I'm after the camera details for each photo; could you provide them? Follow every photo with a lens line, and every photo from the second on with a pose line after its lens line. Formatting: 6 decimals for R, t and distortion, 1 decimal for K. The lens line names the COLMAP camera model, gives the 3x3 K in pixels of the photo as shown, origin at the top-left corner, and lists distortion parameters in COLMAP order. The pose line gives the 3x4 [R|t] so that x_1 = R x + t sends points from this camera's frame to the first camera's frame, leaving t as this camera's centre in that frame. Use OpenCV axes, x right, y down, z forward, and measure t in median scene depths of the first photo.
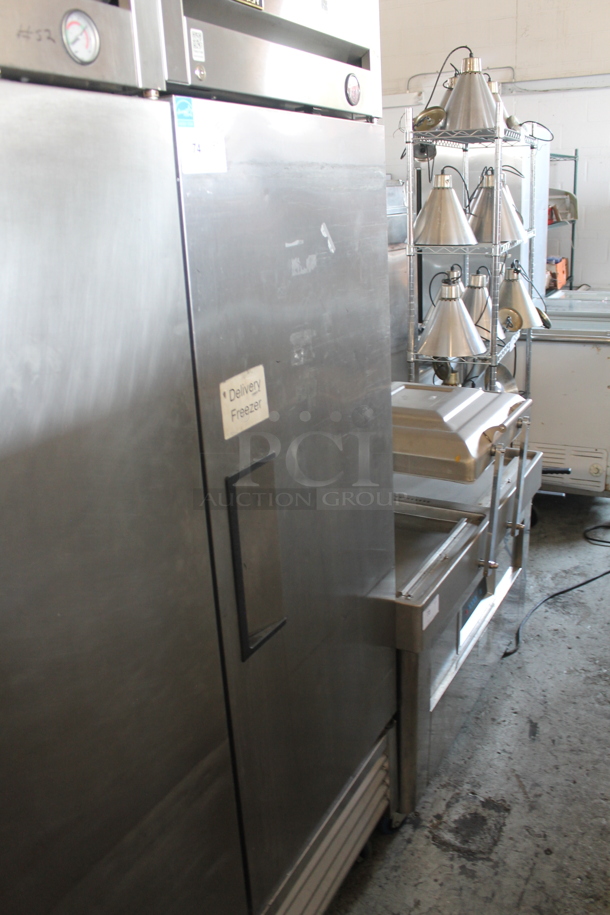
lens RADIAL K [[778.4, 0, 305.0], [0, 778.4, 457.5], [0, 0, 1]] dist [-0.165843, 0.150105]
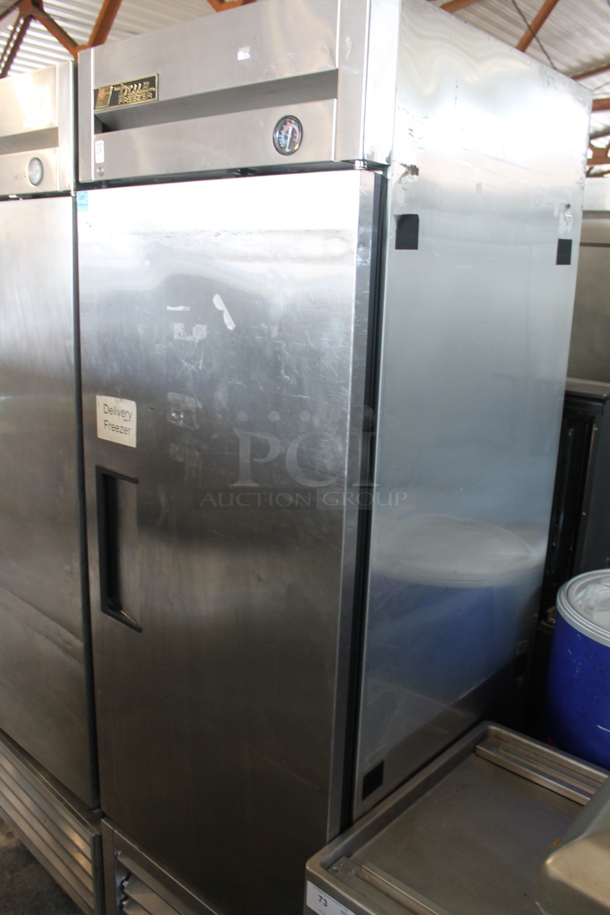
lens RADIAL K [[778.4, 0, 305.0], [0, 778.4, 457.5], [0, 0, 1]] dist [-0.165843, 0.150105]
pose [[-0.220885, 0.278842, -0.934589, 0.984687], [-0.329923, 0.880402, 0.340651, -0.517403], [0.917802, 0.383588, -0.102471, 1.356401]]
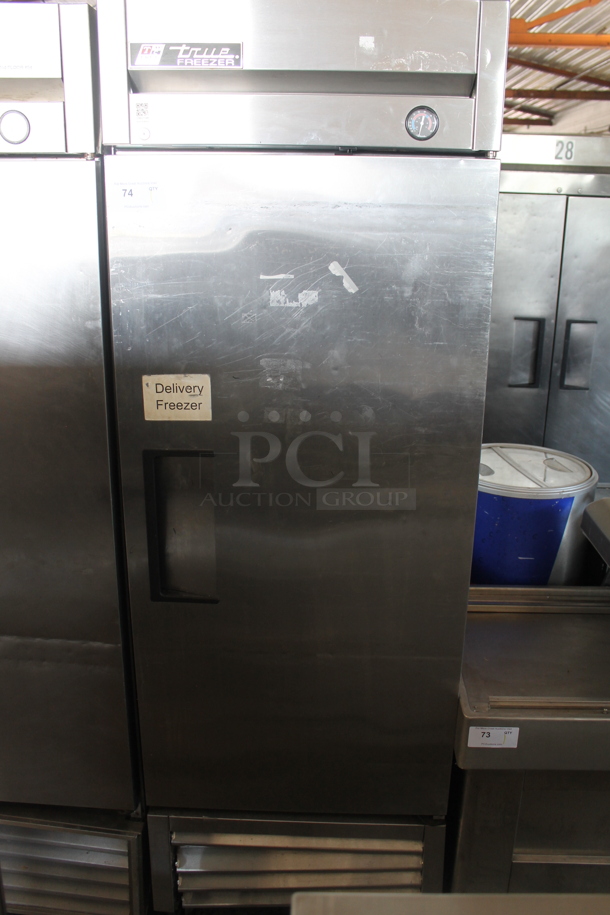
lens RADIAL K [[778.4, 0, 305.0], [0, 778.4, 457.5], [0, 0, 1]] dist [-0.165843, 0.150105]
pose [[0.454424, 0.328847, -0.827864, 0.989129], [-0.316958, 0.928233, 0.194734, -0.269519], [0.832488, 0.173907, 0.526042, 0.517454]]
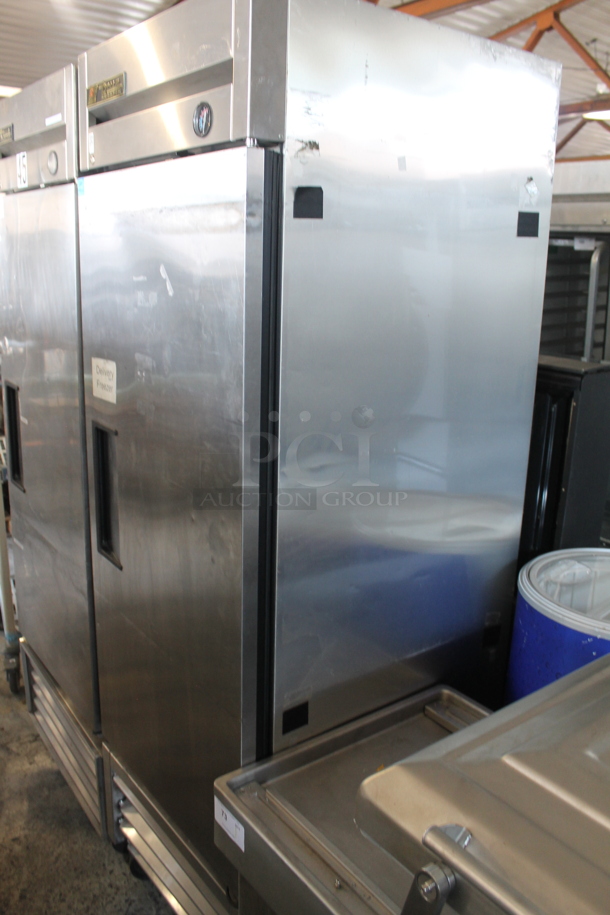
lens RADIAL K [[778.4, 0, 305.0], [0, 778.4, 457.5], [0, 0, 1]] dist [-0.165843, 0.150105]
pose [[-0.411635, 0.269648, -0.870544, 0.983999], [-0.293160, 0.865277, 0.406637, -0.598064], [0.862910, 0.422594, -0.277128, 1.676283]]
